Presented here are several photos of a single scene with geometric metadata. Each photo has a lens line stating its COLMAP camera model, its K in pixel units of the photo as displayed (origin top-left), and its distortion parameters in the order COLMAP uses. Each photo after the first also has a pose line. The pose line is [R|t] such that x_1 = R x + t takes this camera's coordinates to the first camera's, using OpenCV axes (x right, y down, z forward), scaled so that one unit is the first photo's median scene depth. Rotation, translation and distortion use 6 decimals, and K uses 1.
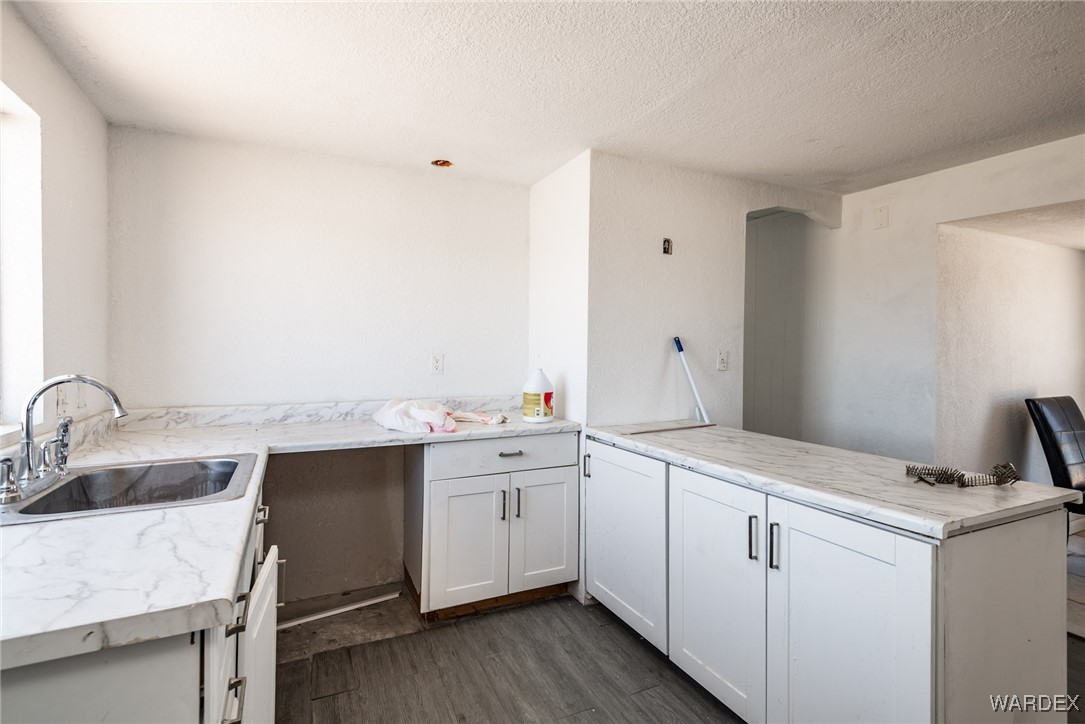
lens RADIAL K [[541.5, 0, 503.3], [0, 541.5, 346.4], [0, 0, 1]] dist [0.028239, -0.004733]
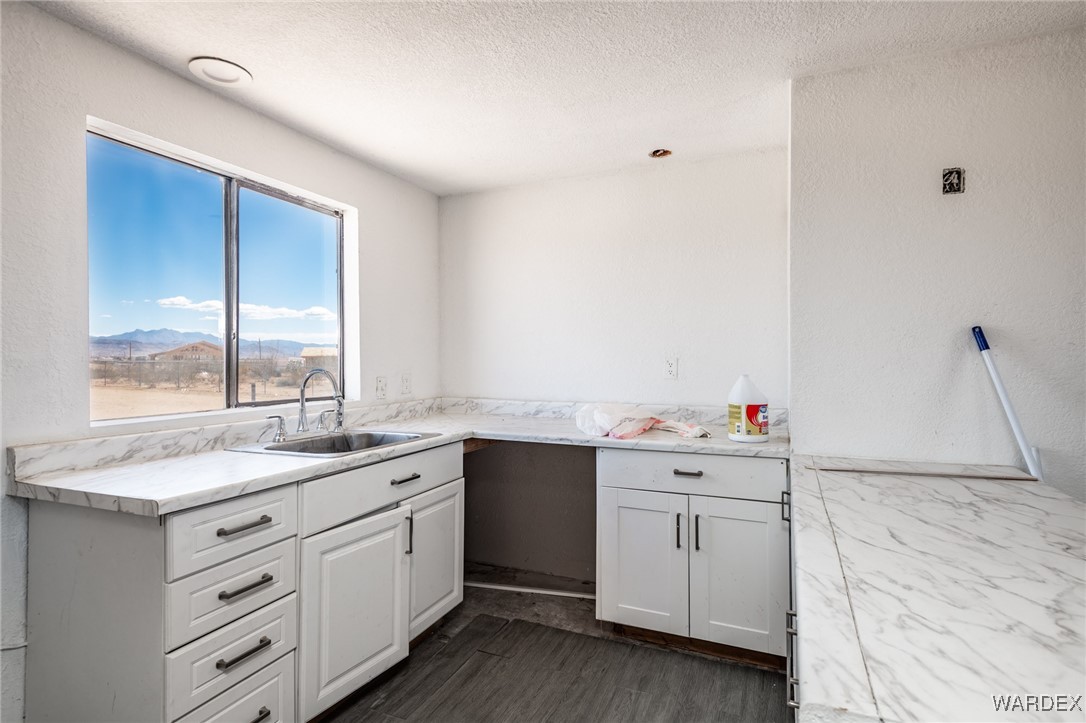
lens RADIAL K [[542.0, 0, 566.2], [0, 542.0, 353.6], [0, 0, 1]] dist [0.028239, -0.004733]
pose [[0.672498, -0.011339, -0.740012, 0.526110], [0.007367, 0.999936, -0.008627, 0.016560], [0.740062, 0.000350, 0.672539, 0.283878]]
